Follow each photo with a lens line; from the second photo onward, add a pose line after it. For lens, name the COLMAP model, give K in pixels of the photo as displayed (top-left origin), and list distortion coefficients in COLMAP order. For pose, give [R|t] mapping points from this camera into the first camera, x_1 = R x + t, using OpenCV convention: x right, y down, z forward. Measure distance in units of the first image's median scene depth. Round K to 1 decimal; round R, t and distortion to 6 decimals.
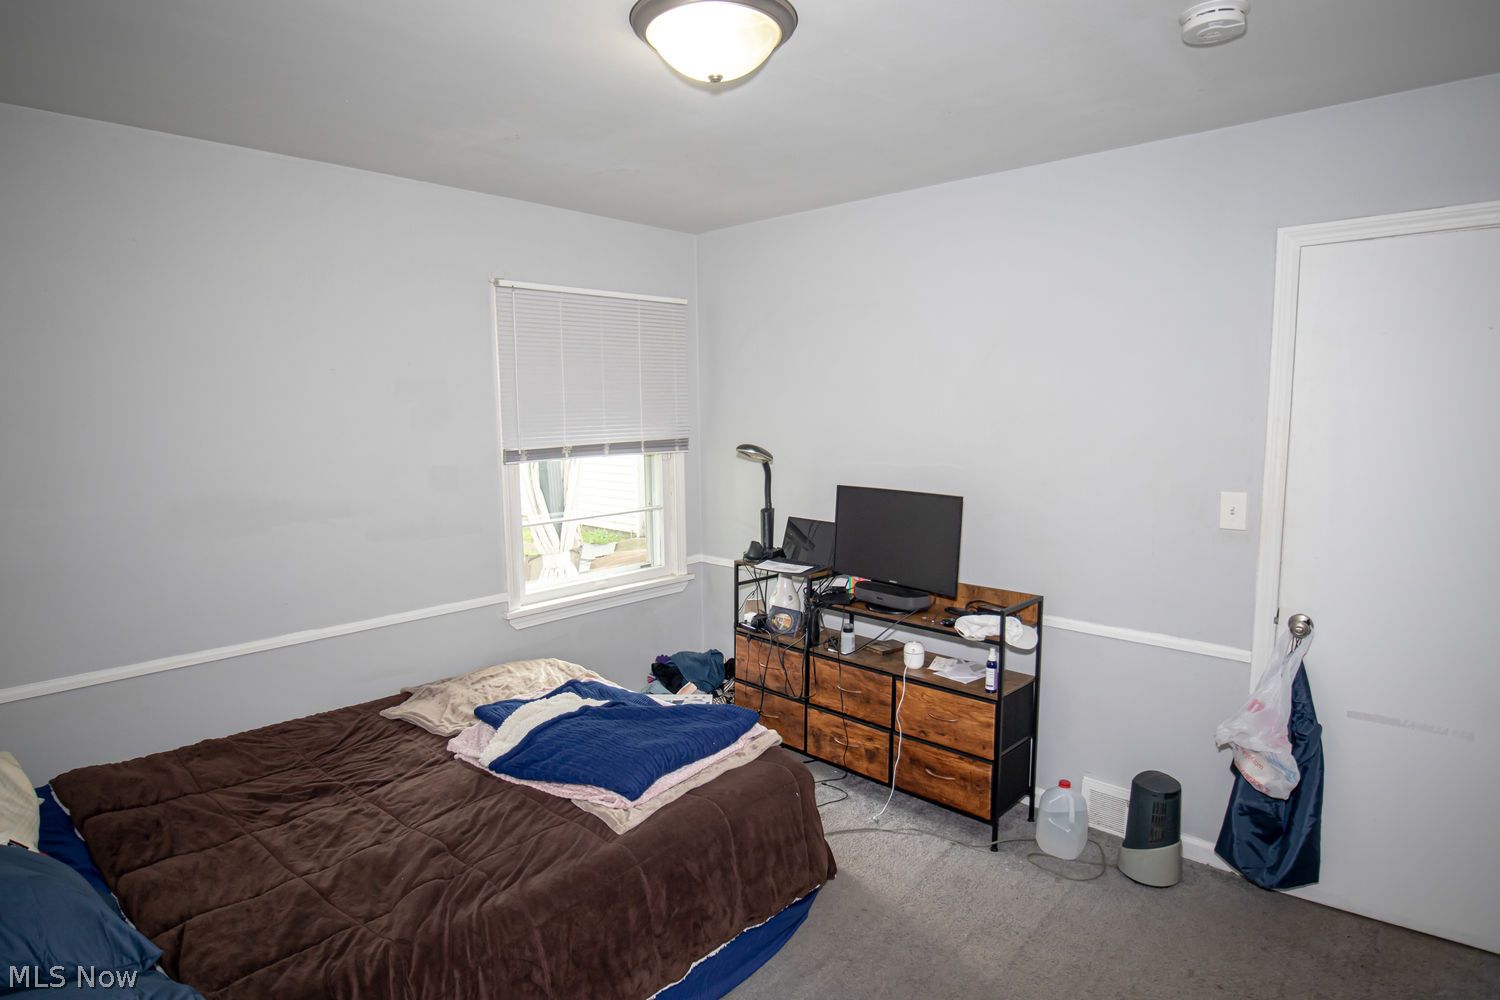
lens RADIAL K [[765.4, 0, 763.8], [0, 765.4, 498.0], [0, 0, 1]] dist [-0.030861, -0.001186]
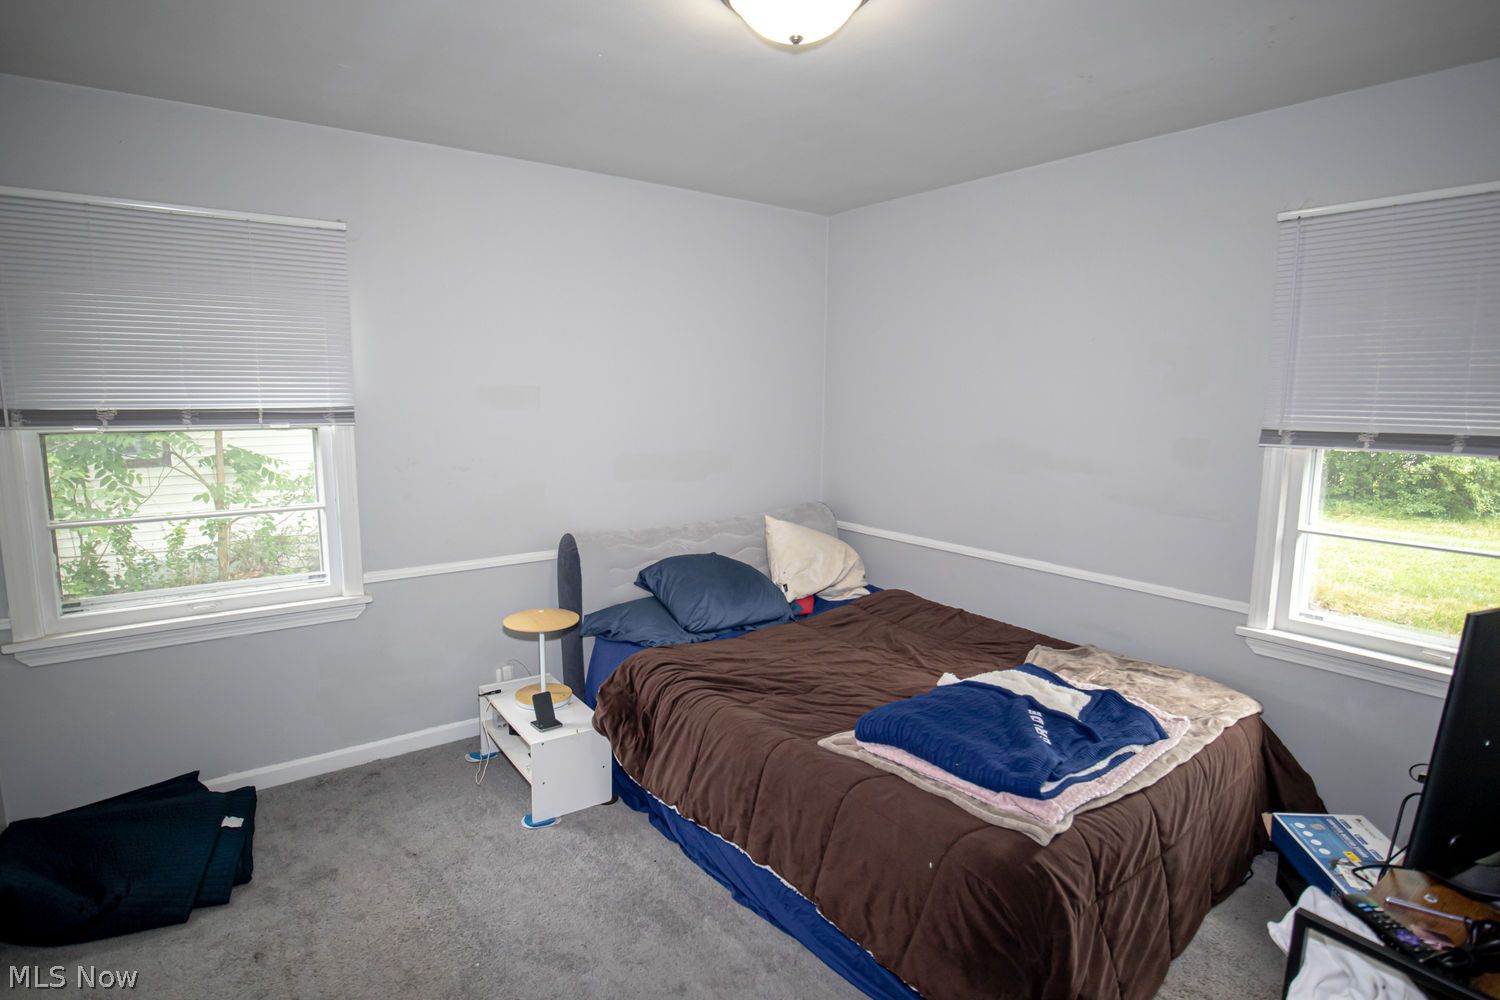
lens RADIAL K [[765.4, 0, 763.3], [0, 765.4, 493.8], [0, 0, 1]] dist [-0.030861, -0.001186]
pose [[-0.127661, 0.148406, -0.980652, 0.623573], [-0.124540, 0.978518, 0.164296, -0.072183], [0.983968, 0.143104, -0.106436, 0.694407]]
